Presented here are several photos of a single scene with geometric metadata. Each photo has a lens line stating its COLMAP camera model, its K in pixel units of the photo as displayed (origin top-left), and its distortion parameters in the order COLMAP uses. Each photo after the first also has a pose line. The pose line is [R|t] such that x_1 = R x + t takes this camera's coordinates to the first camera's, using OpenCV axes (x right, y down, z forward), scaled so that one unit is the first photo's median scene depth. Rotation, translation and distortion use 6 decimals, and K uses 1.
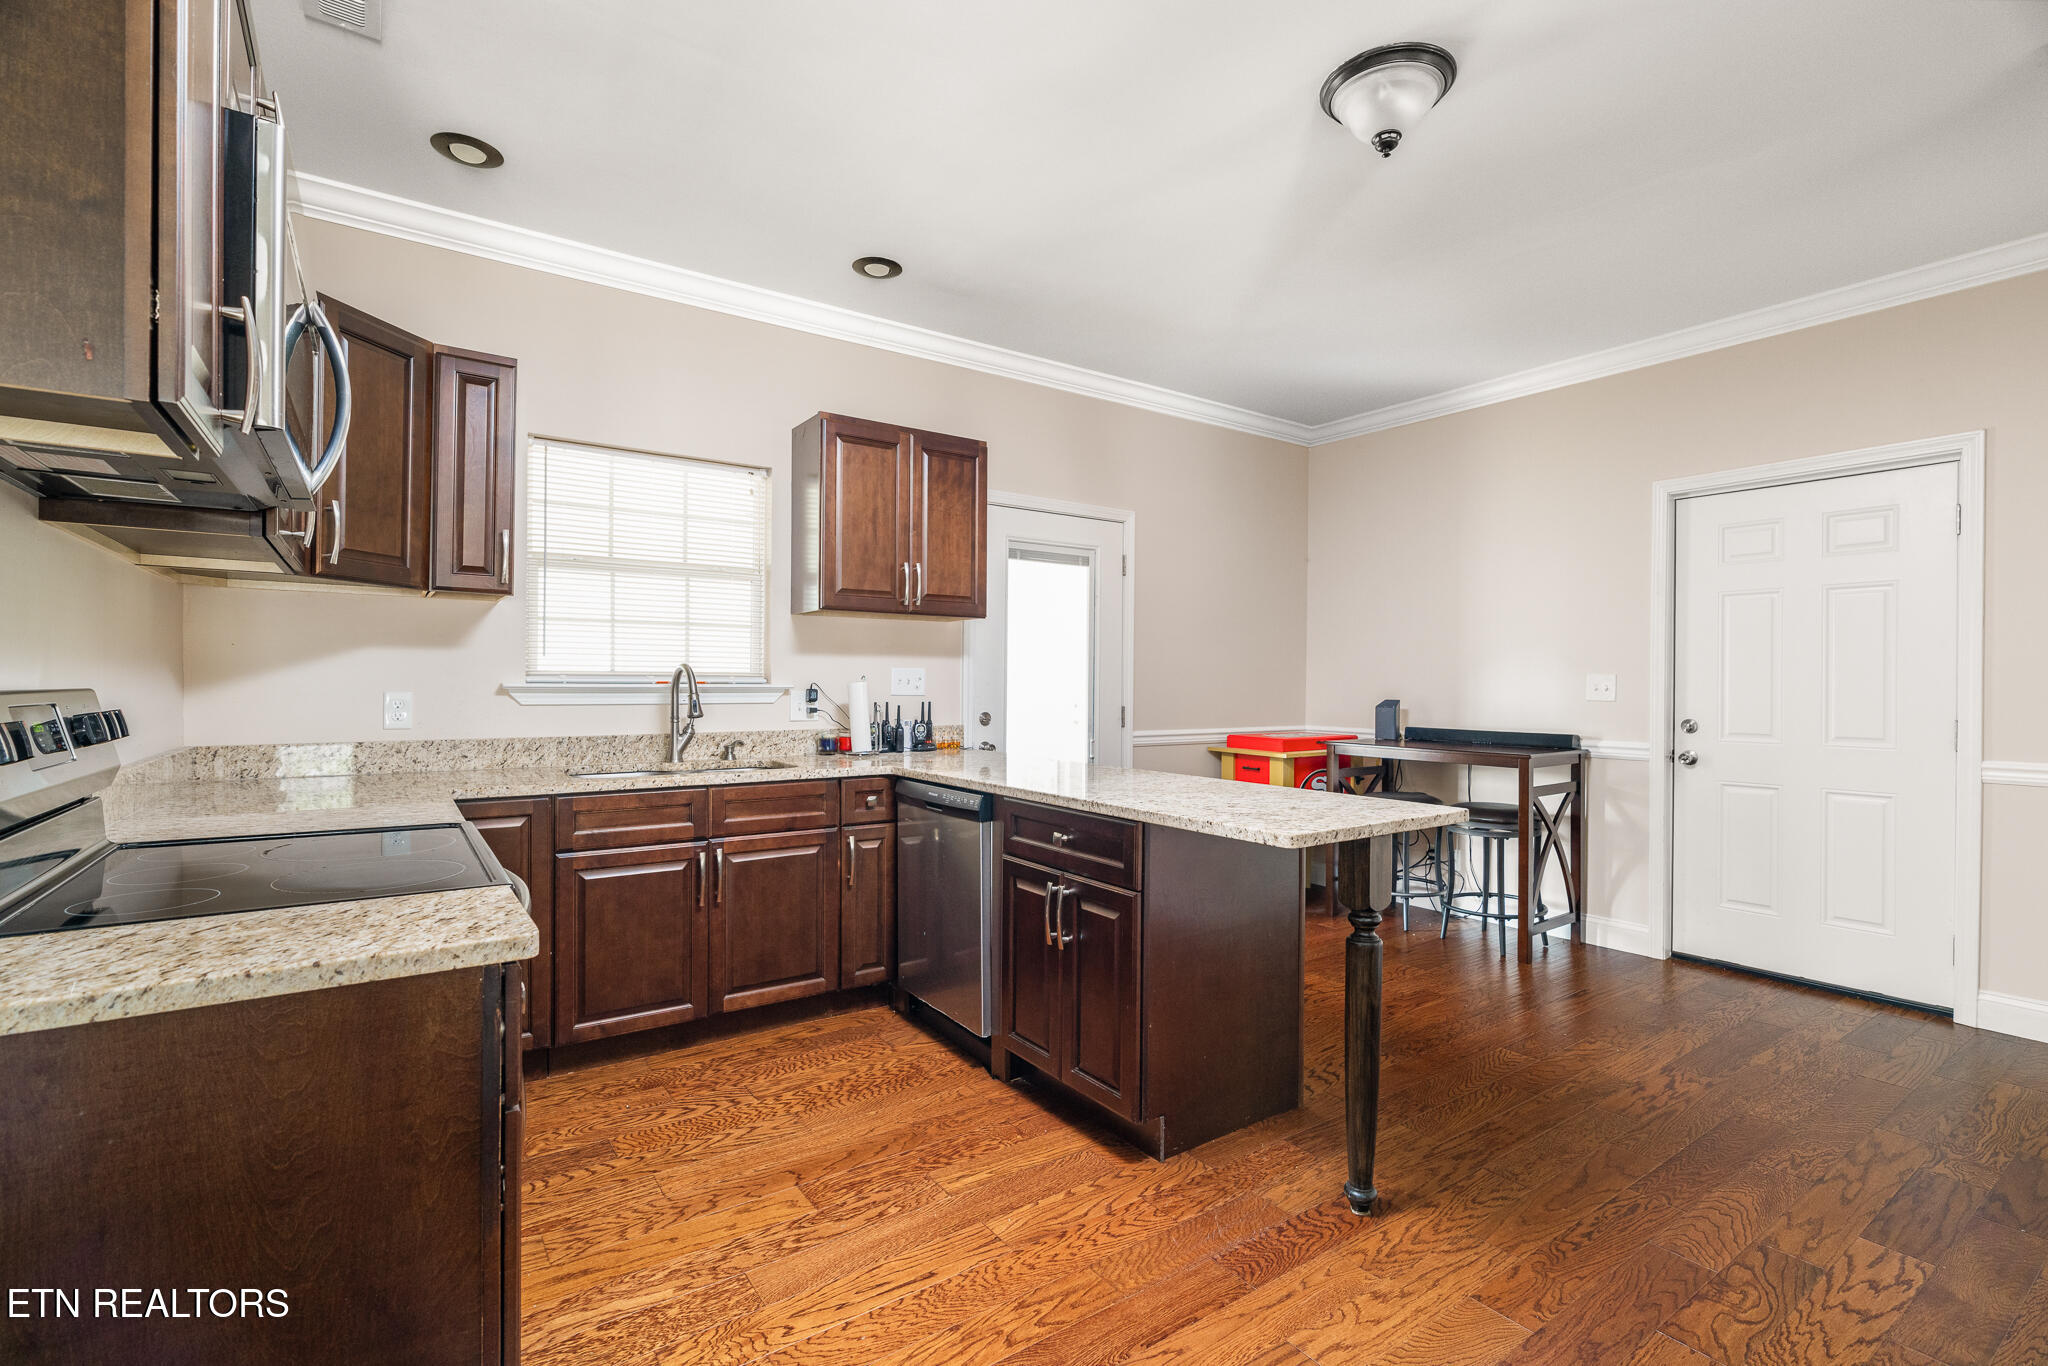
lens RADIAL K [[933.3, 0, 1025.9], [0, 933.3, 686.6], [0, 0, 1]] dist [-0.002450, 0.000320]
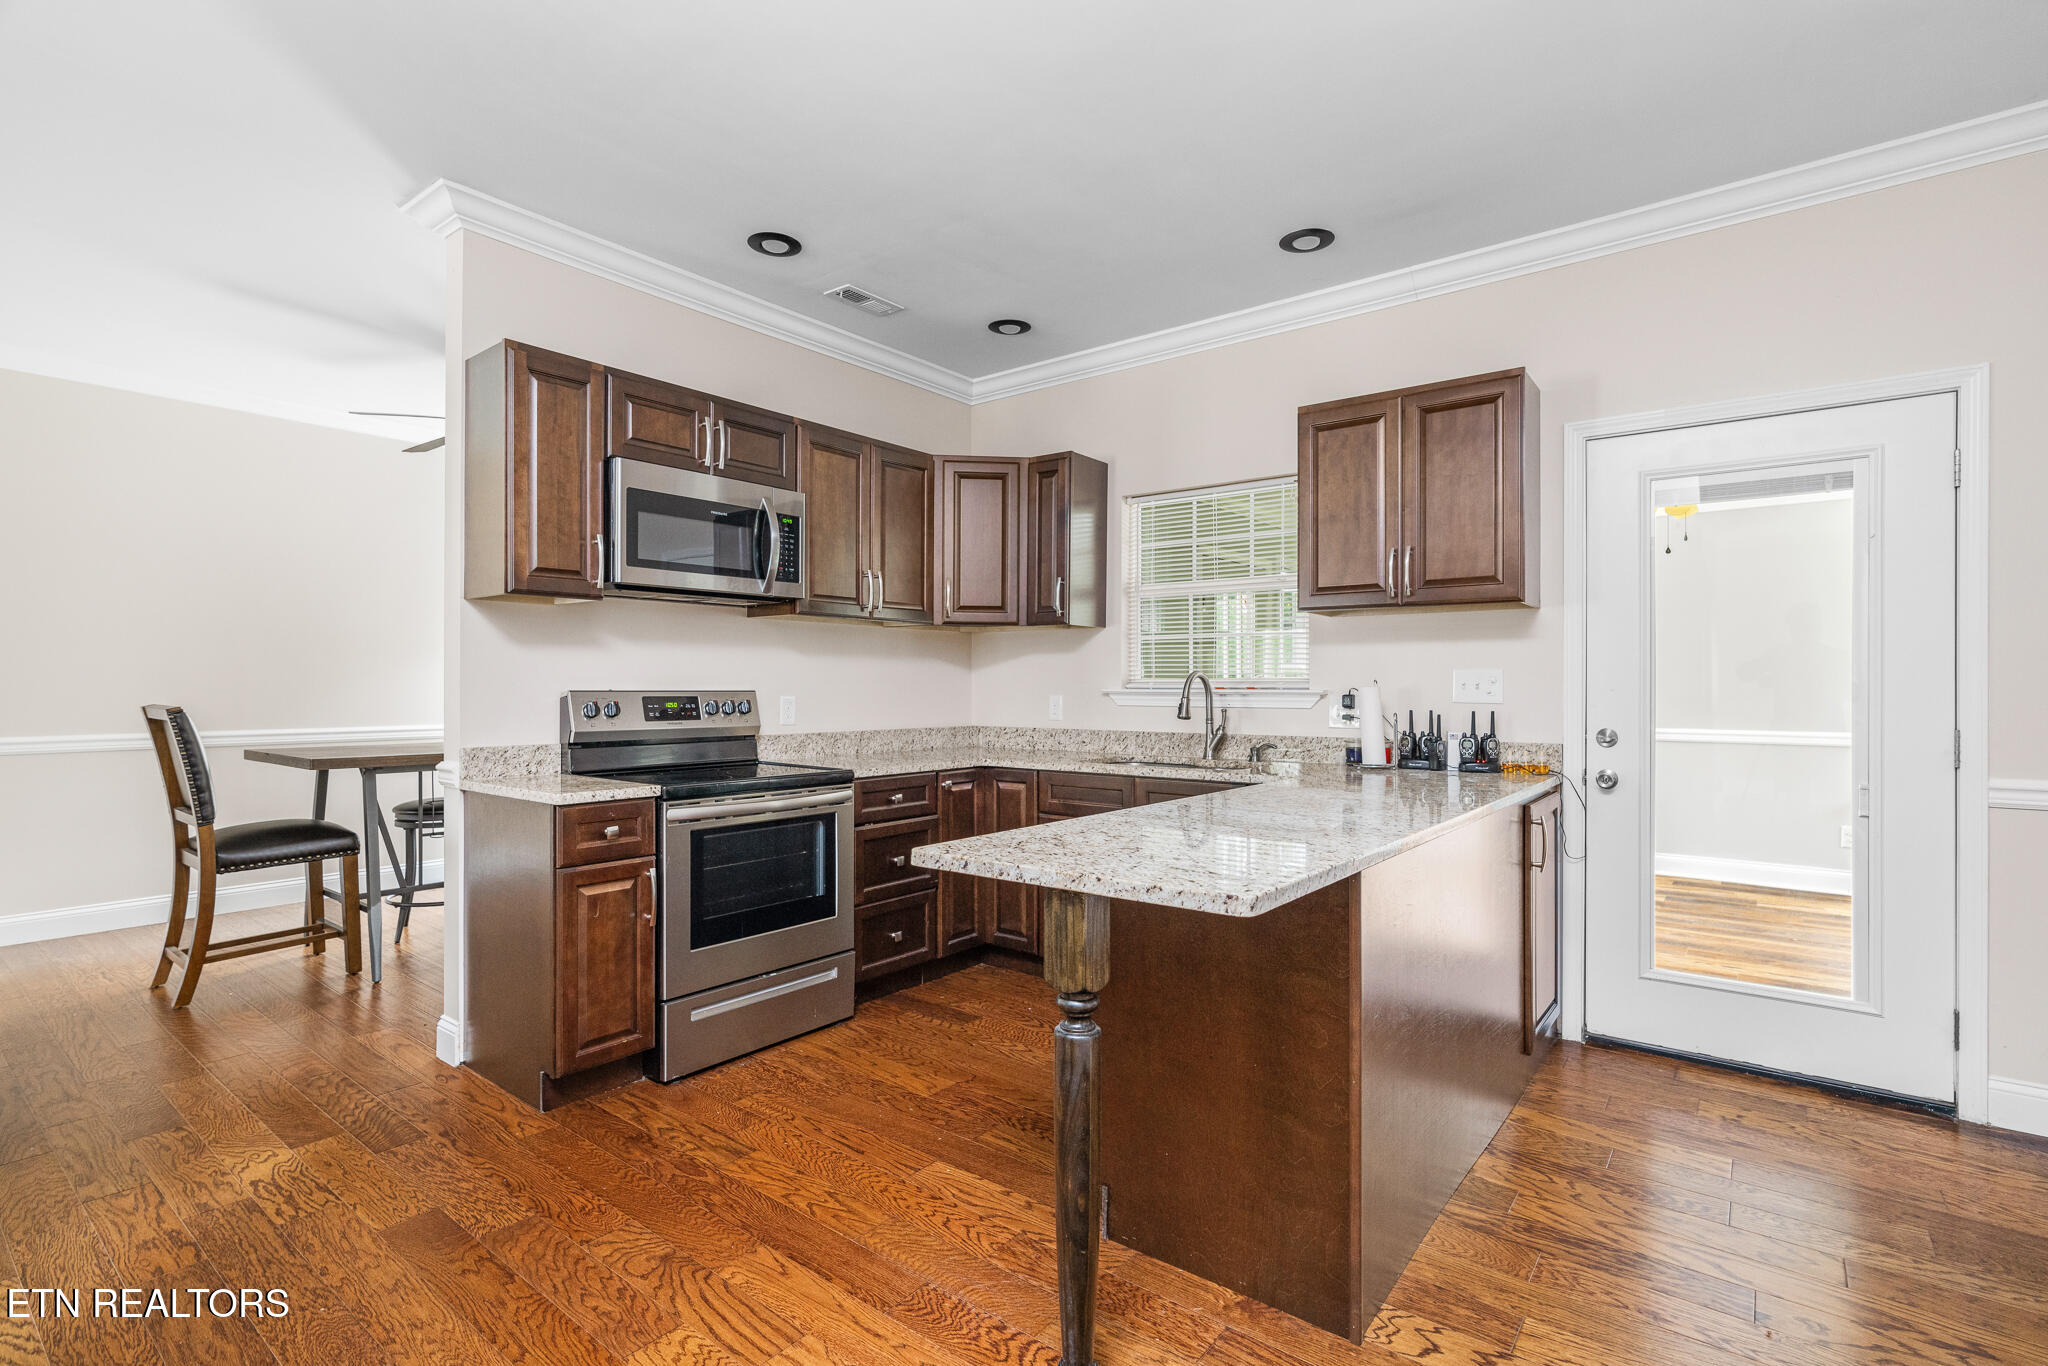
lens RADIAL K [[956.8, 0, 1023.7], [0, 956.8, 686.0], [0, 0, 1]] dist [-0.007371, -0.000097]
pose [[0.291965, -0.004323, -0.956419, 0.687471], [-0.002718, 0.999982, -0.005349, 0.000156], [0.956425, 0.004161, 0.291948, 0.470313]]
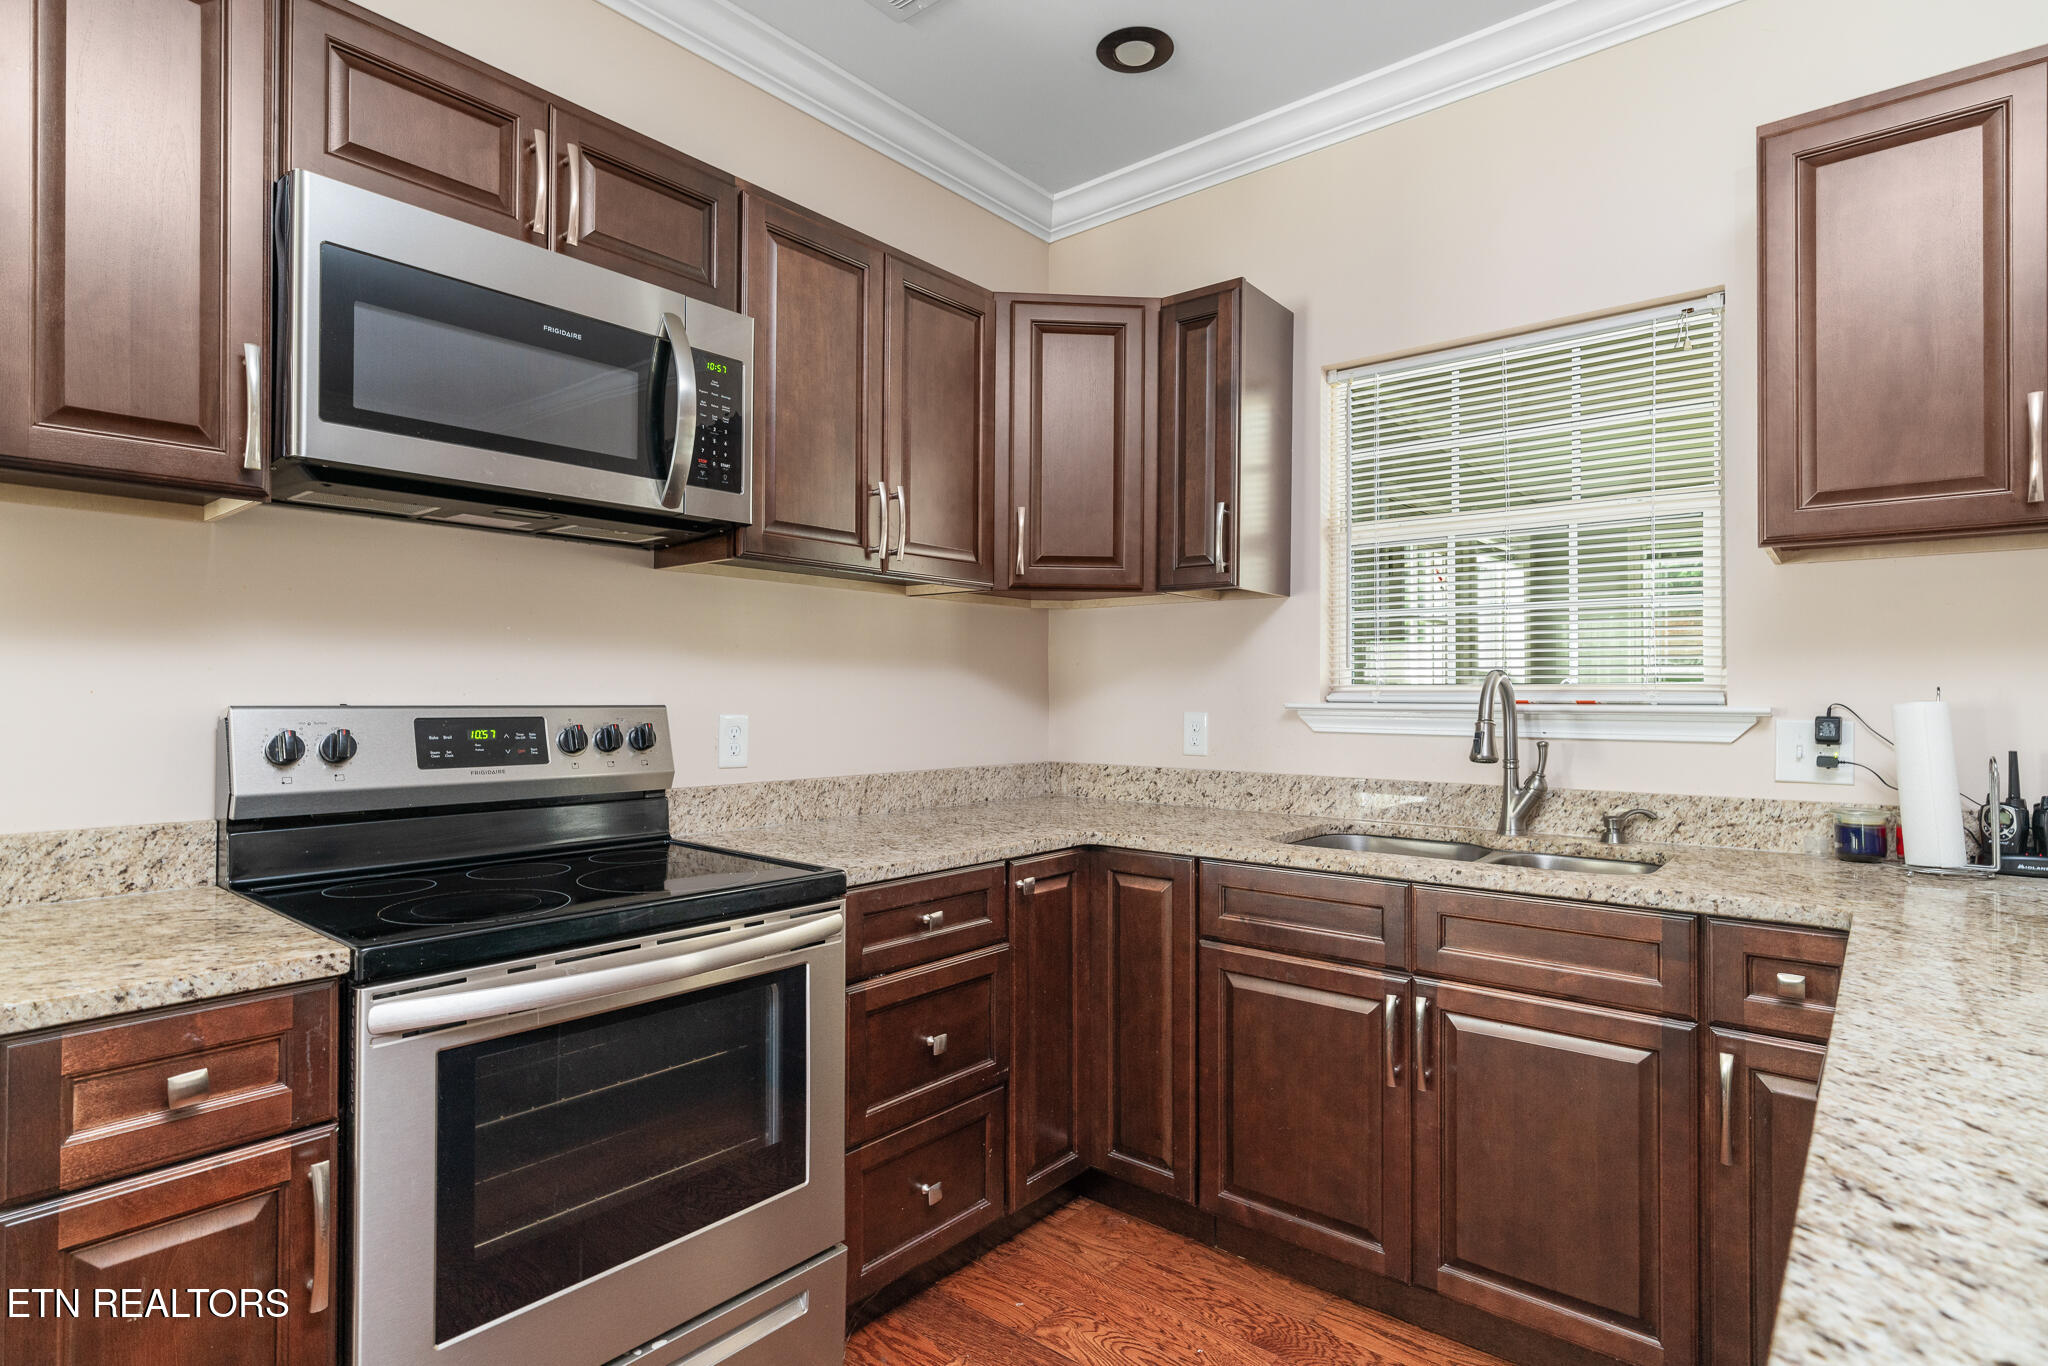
lens RADIAL K [[1028.0, 0, 1029.9], [0, 1028.0, 692.2], [0, 0, 1]] dist [0.000015, -0.000442]
pose [[0.269278, -0.007481, -0.963034, 0.188365], [-0.005299, 0.999943, -0.009249, -0.003176], [0.963048, 0.007594, 0.269223, 0.544263]]
